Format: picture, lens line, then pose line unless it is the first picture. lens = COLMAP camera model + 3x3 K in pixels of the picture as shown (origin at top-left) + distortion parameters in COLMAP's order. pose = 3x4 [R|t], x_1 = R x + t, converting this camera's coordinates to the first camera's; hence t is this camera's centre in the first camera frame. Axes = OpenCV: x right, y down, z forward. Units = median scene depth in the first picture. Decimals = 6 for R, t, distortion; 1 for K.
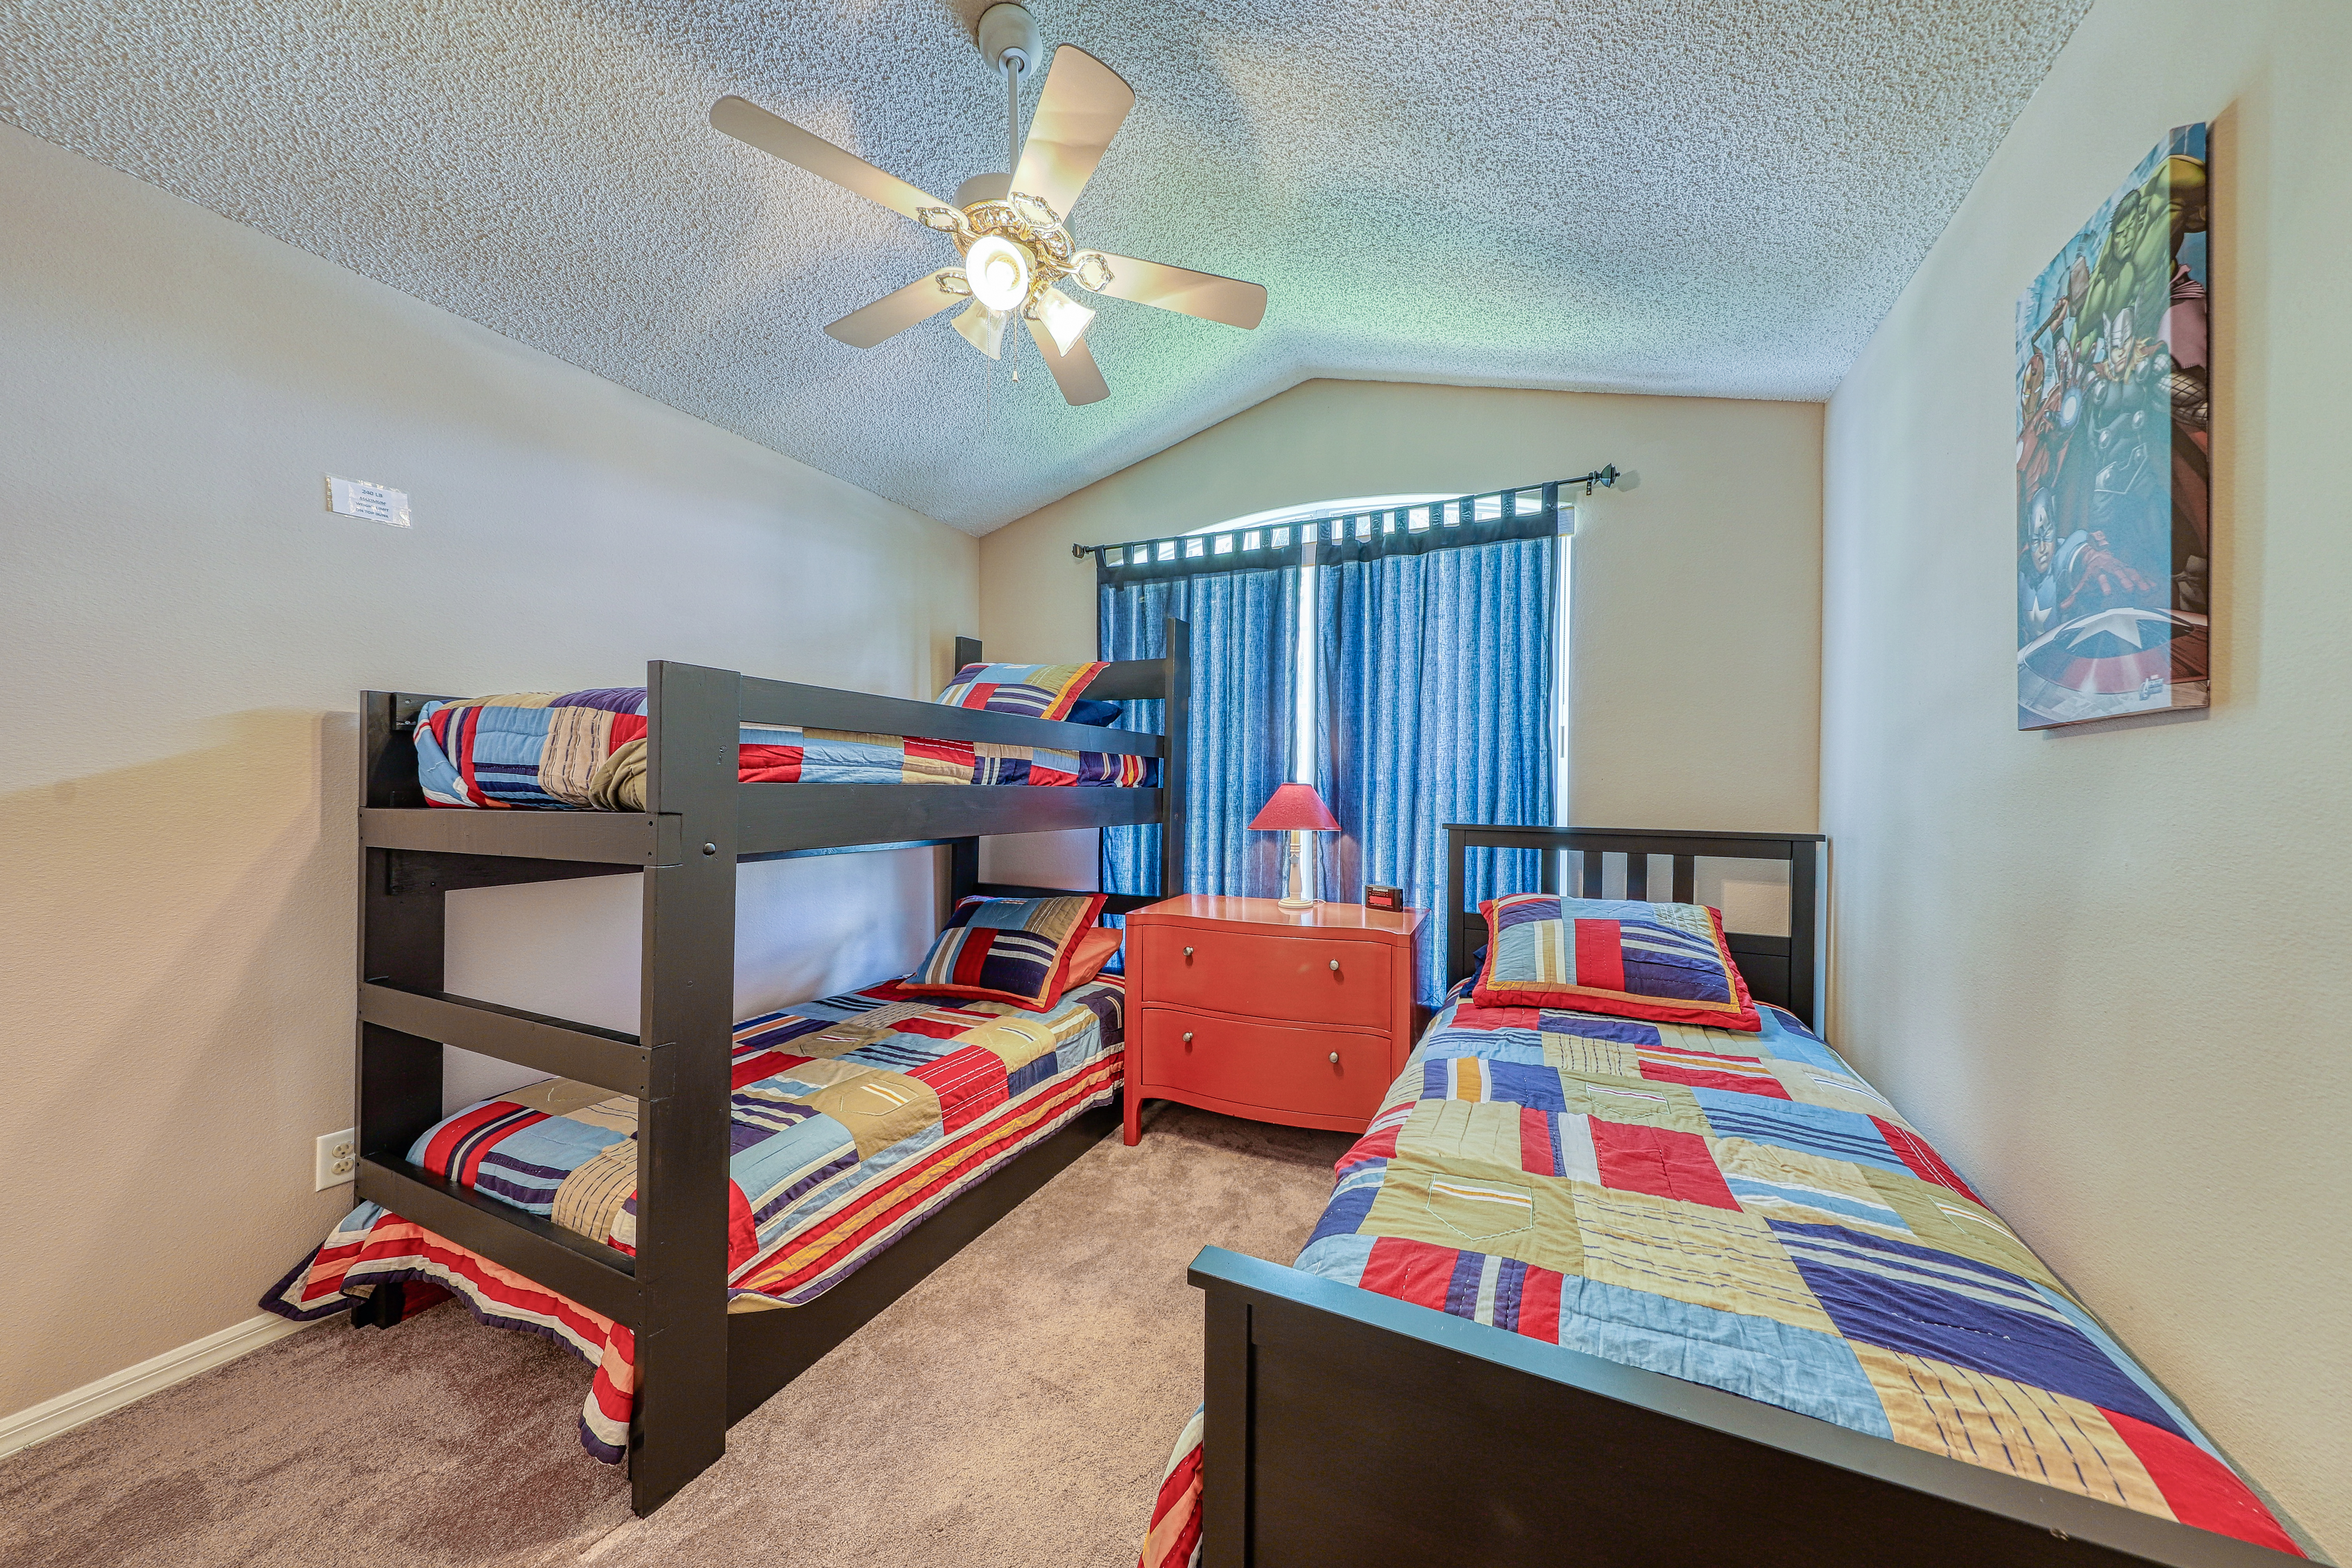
lens RADIAL K [[805.2, 0, 1175.1], [0, 805.2, 777.4], [0, 0, 1]] dist [0.027890, -0.008858]
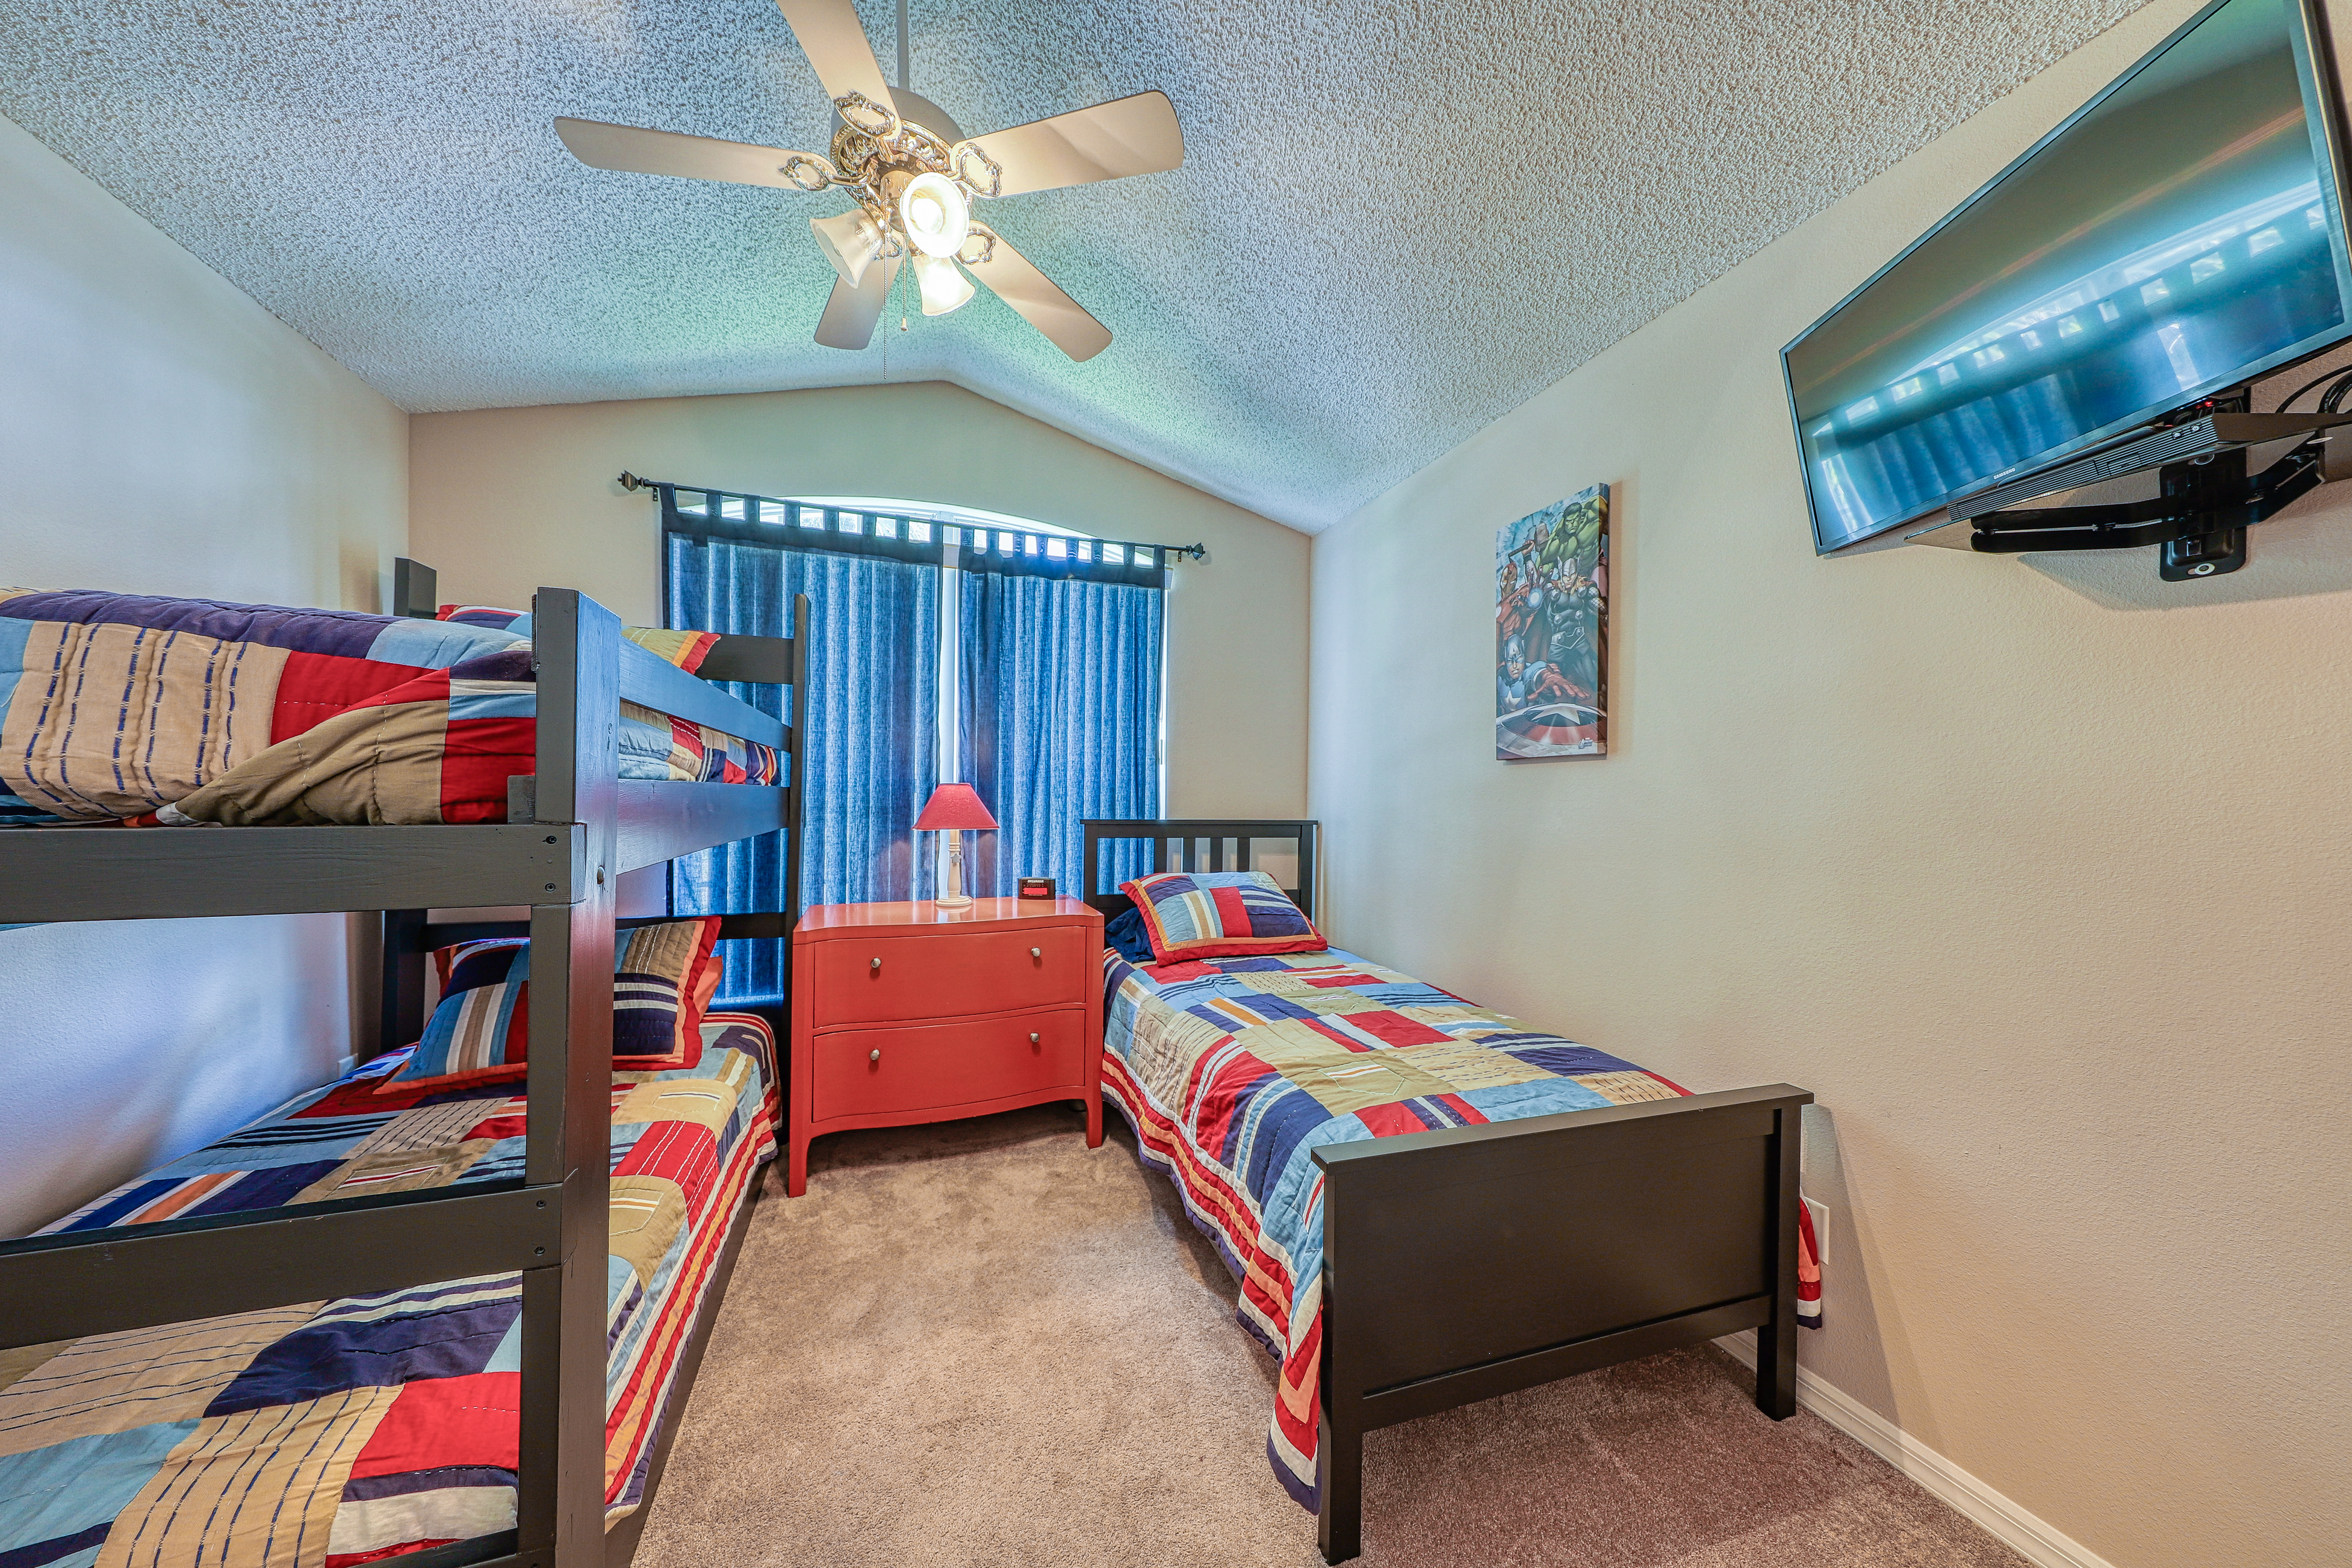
lens RADIAL K [[797.3, 0, 1176.0], [0, 797.3, 784.0], [0, 0, 1]] dist [0.030276, -0.008508]
pose [[0.714672, 0.008611, 0.699406, -0.411073], [-0.014192, 0.999897, 0.002191, 0.002333], [-0.699315, -0.011492, 0.714721, 0.104738]]
